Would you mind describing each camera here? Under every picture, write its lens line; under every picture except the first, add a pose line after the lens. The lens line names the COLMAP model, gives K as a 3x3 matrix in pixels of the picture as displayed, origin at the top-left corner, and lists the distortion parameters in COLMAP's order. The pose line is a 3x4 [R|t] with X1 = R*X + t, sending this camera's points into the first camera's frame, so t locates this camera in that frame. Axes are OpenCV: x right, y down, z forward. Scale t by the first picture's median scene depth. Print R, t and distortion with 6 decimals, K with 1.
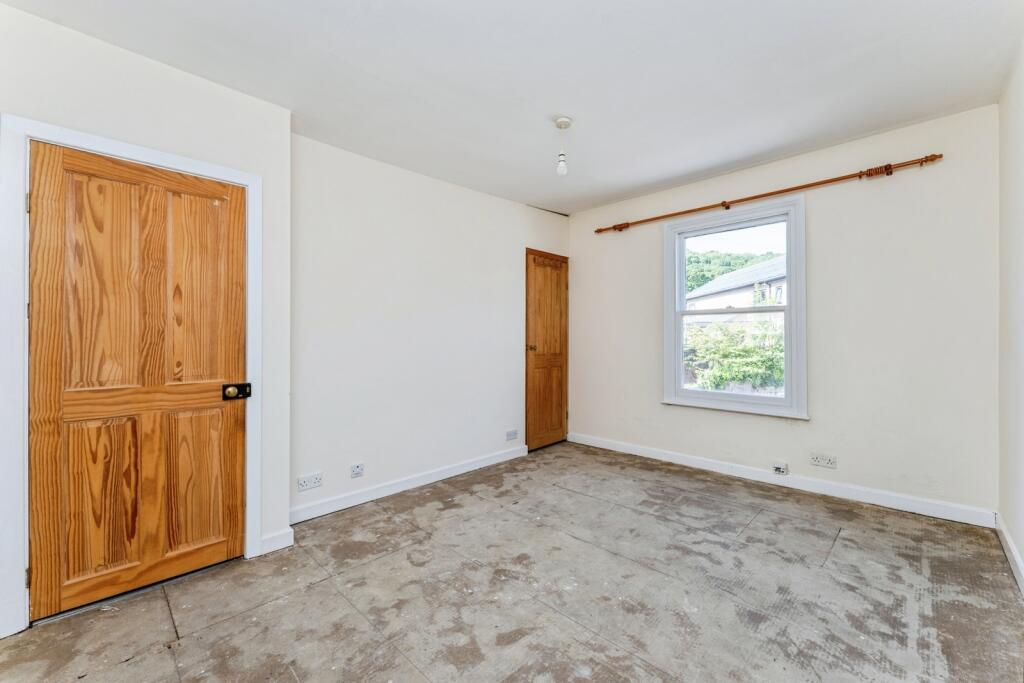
lens RADIAL K [[413.6, 0, 512.0], [0, 413.6, 341.5], [0, 0, 1]] dist [0.000498, -0.000085]
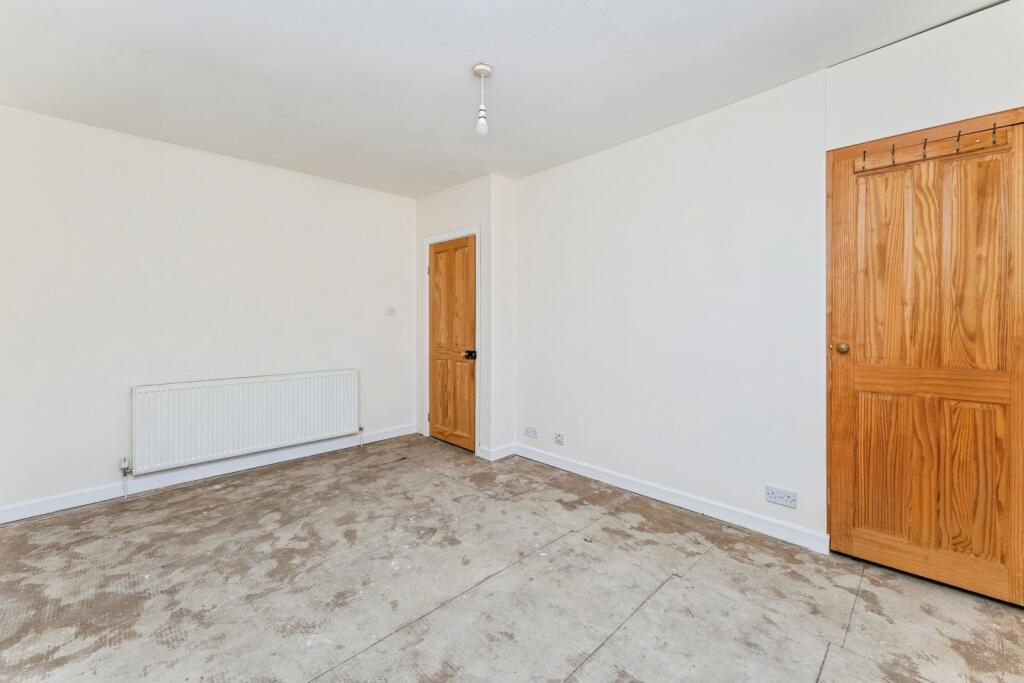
lens RADIAL K [[418.6, 0, 509.6], [0, 418.6, 327.2], [0, 0, 1]] dist [-0.001675, -0.000305]
pose [[-0.012807, 0.016859, -0.999776, 1.006928], [-0.010873, 0.999796, 0.016998, -0.024563], [0.999859, 0.011088, -0.012621, 1.102376]]
